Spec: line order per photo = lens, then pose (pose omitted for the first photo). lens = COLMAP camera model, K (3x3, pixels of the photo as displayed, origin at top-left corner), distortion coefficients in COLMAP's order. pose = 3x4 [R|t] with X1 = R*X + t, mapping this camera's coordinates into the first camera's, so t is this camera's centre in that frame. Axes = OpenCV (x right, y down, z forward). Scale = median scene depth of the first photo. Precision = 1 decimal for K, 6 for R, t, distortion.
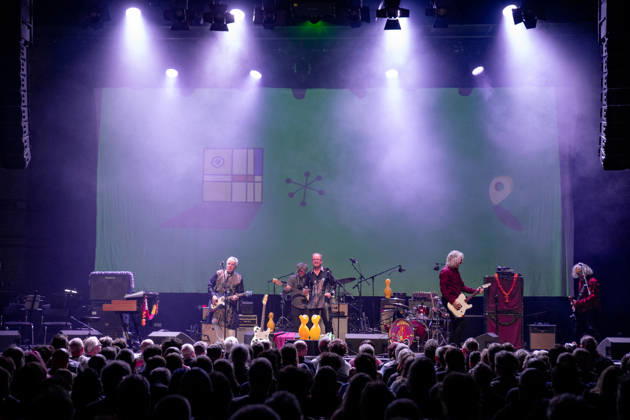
lens RADIAL K [[2773.3, 0, 315.0], [0, 2773.3, 210.0], [0, 0, 1]] dist [0.445171, 3.039279]
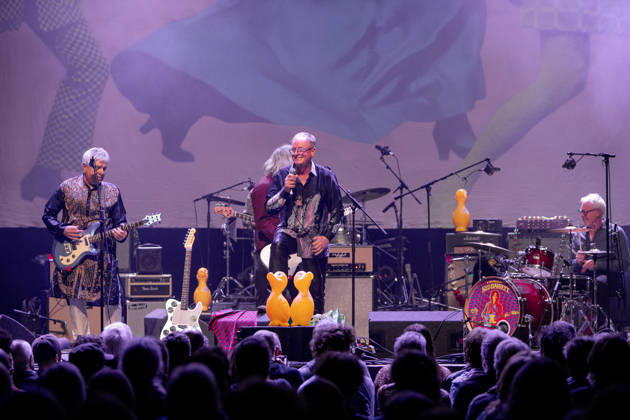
lens RADIAL K [[2773.3, 0, 315.0], [0, 2773.3, 210.0], [0, 0, 1]] dist [0.445171, 3.039279]
pose [[0.999098, -0.017140, -0.038852, 0.020109], [0.018101, 0.999535, 0.024525, 0.016671], [0.038413, -0.025206, 0.998944, 0.546848]]
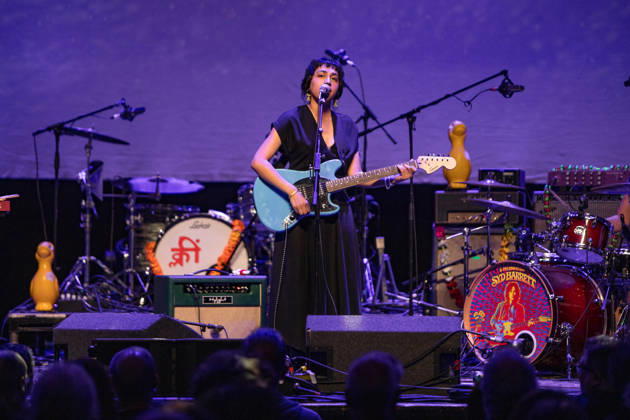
lens RADIAL K [[3527.4, 0, 315.0], [0, 3527.4, 210.0], [0, 0, 1]] dist [1.759542, 2.494281]
pose [[0.999570, -0.004979, -0.028906, 0.021919], [0.005984, 0.999378, 0.034763, 0.021213], [0.028715, -0.034921, 0.998977, 0.636820]]
